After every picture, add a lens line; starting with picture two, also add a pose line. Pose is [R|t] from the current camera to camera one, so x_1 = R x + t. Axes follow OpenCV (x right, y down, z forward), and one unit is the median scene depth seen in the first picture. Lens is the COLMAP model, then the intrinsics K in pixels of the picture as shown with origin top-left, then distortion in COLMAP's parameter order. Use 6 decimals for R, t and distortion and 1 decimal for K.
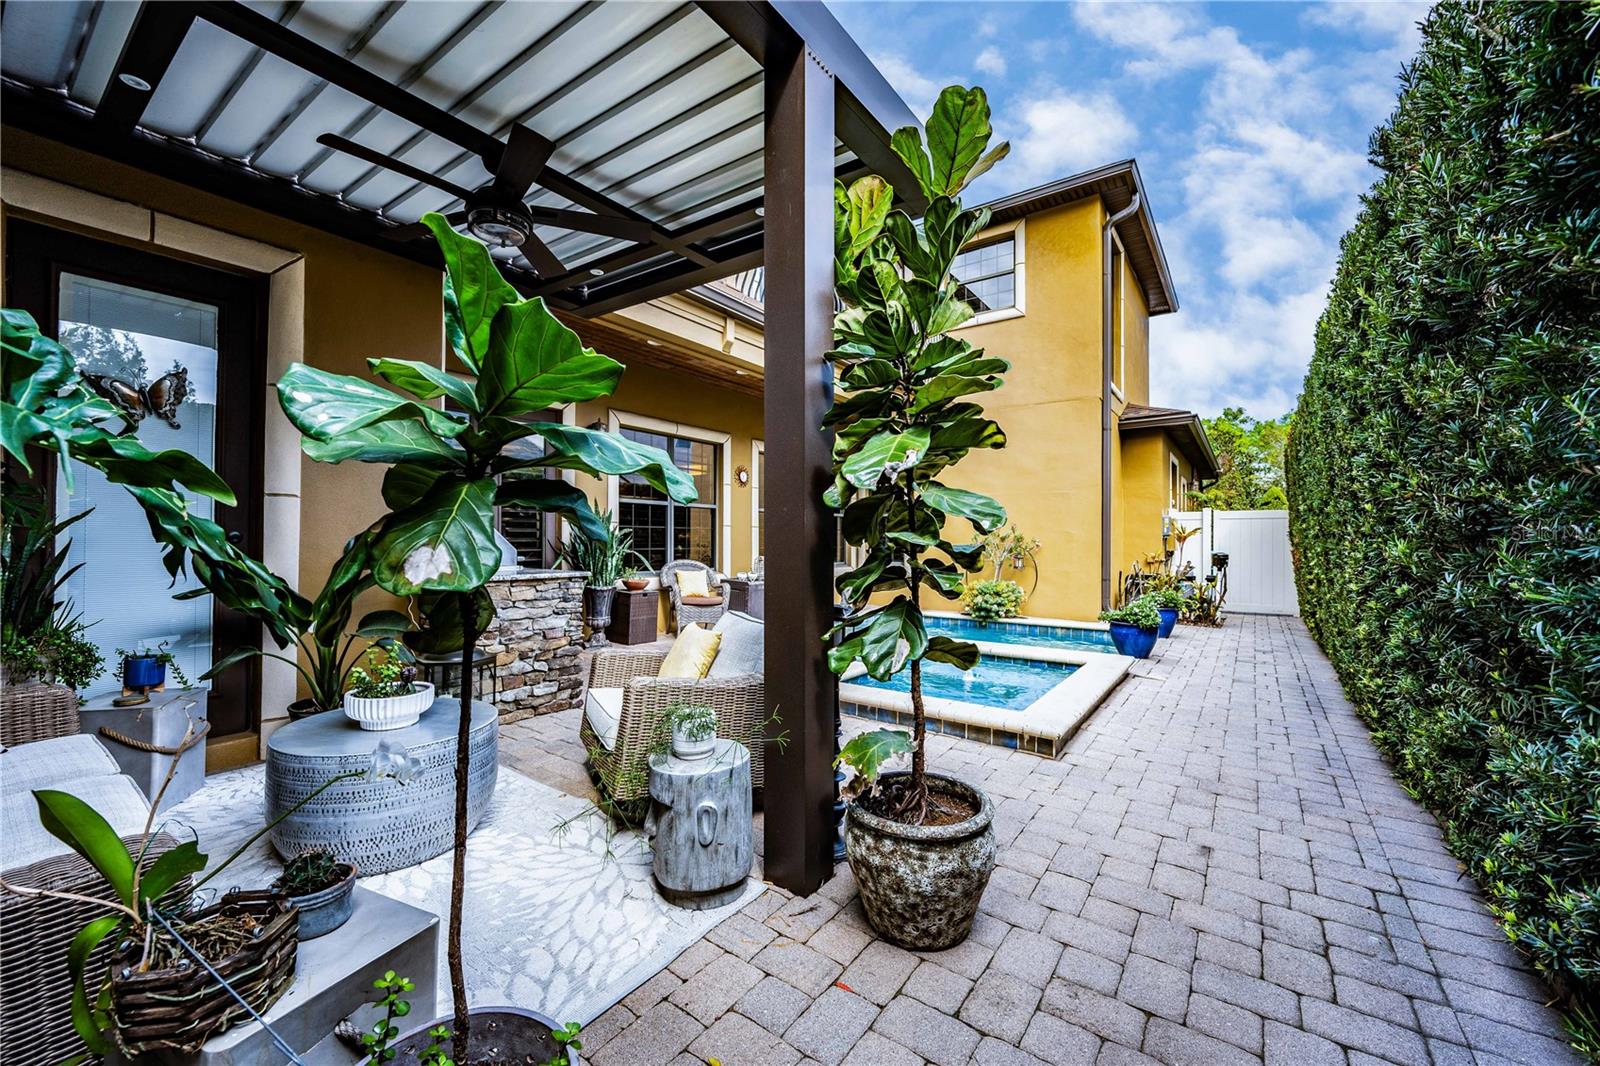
lens RADIAL K [[628.7, 0, 804.5], [0, 628.7, 532.2], [0, 0, 1]] dist [0.001073, 0.000019]
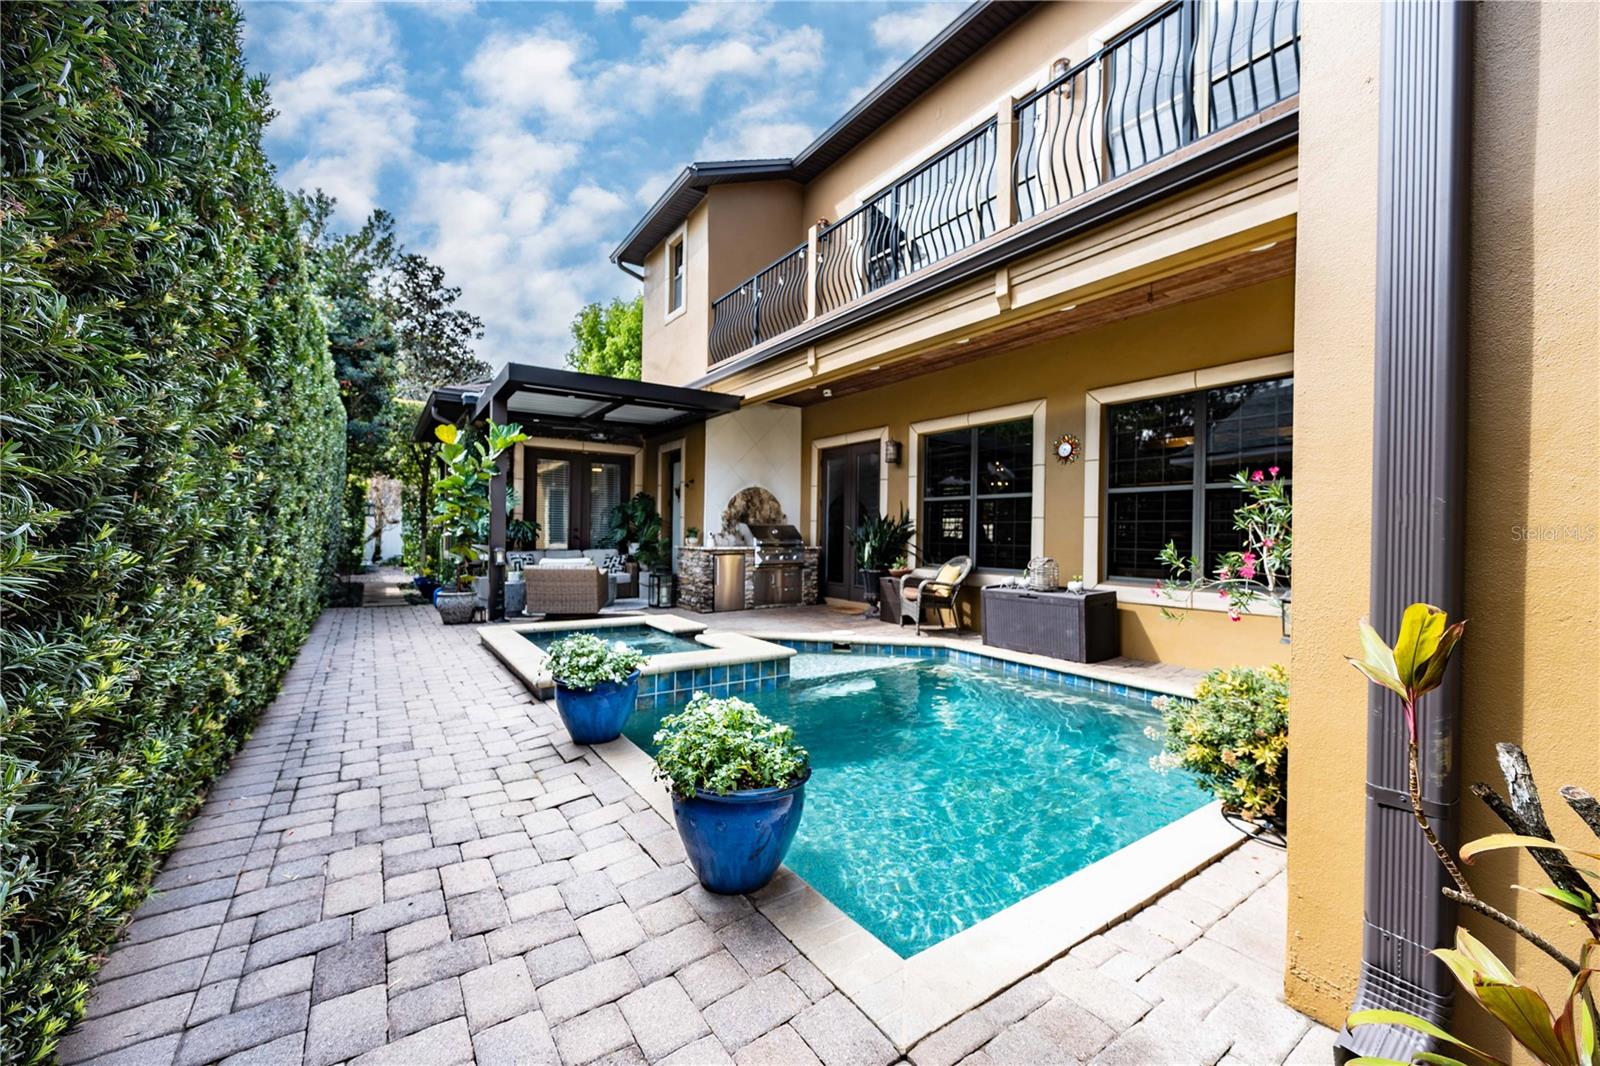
lens RADIAL K [[628.7, 0, 805.7], [0, 628.7, 539.3], [0, 0, 1]] dist [0.001073, 0.000019]
pose [[-0.331009, -0.014480, -0.943517, 0.996631], [-0.010486, 0.999877, -0.011666, 0.042617], [0.943569, 0.006032, -0.331120, 1.371601]]
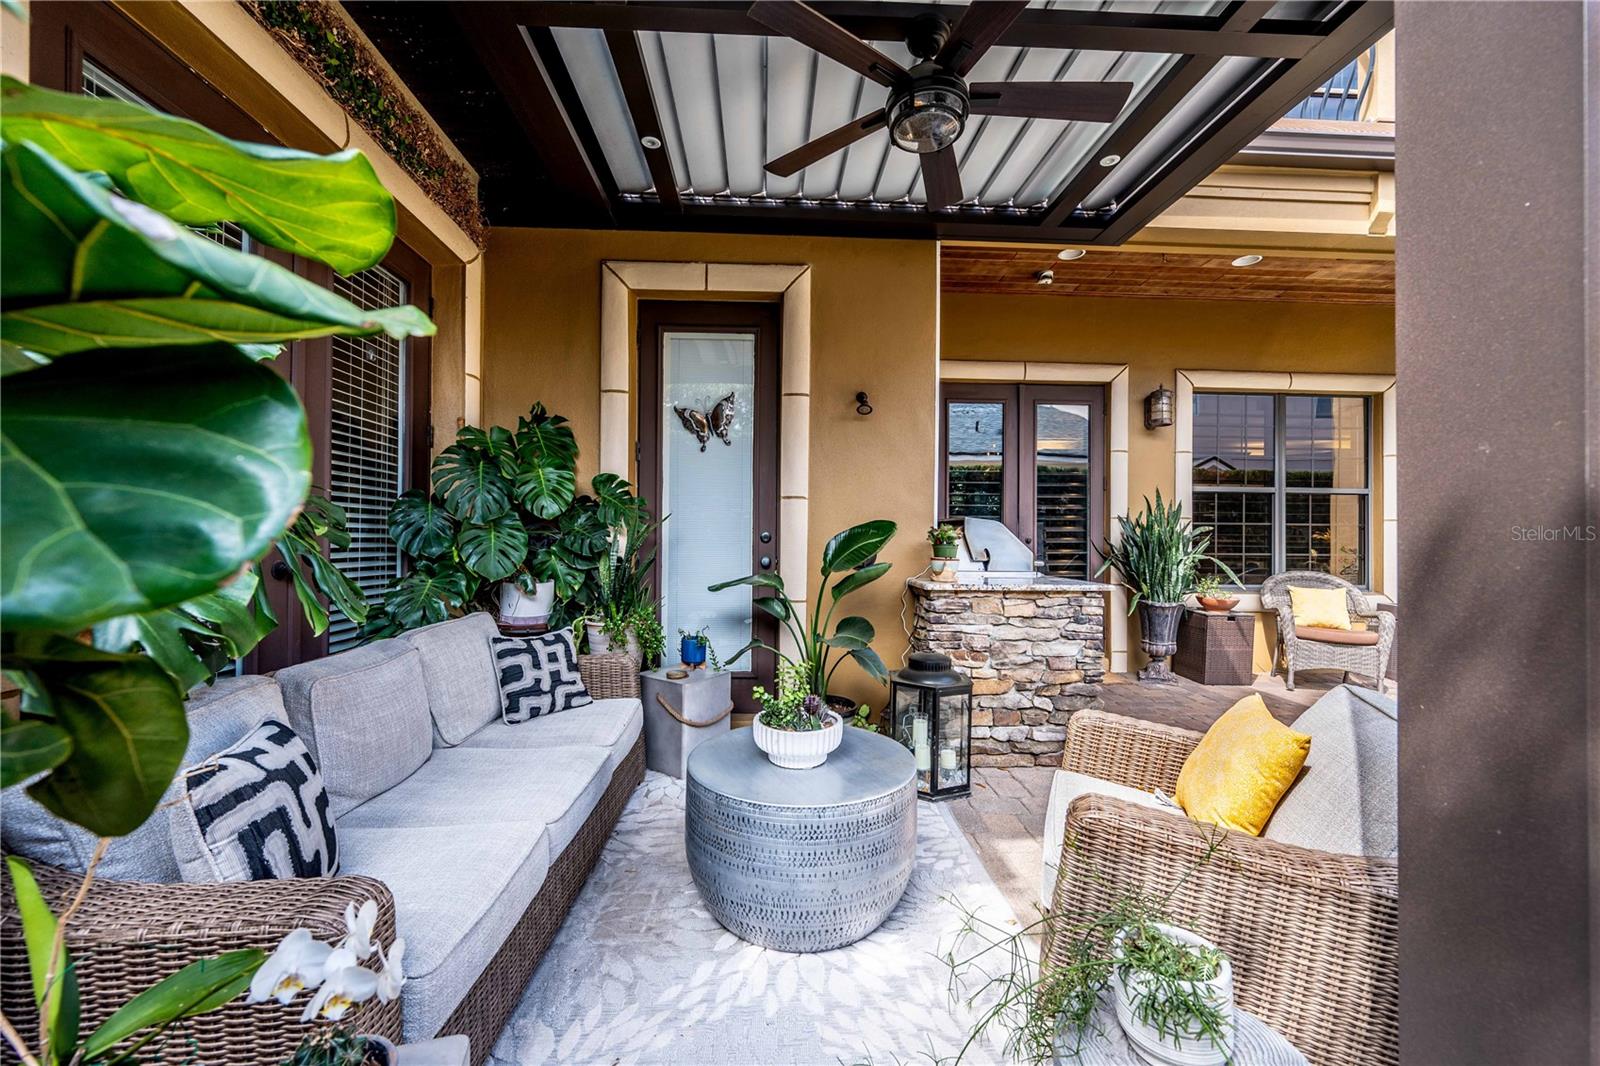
lens RADIAL K [[628.7, 0, 797.2], [0, 628.7, 533.9], [0, 0, 1]] dist [0.001073, 0.000019]
pose [[0.622779, -0.003531, -0.782390, 0.000511], [0.004588, 0.999989, -0.000861, 0.001801], [0.782384, -0.003054, 0.622788, 0.190218]]
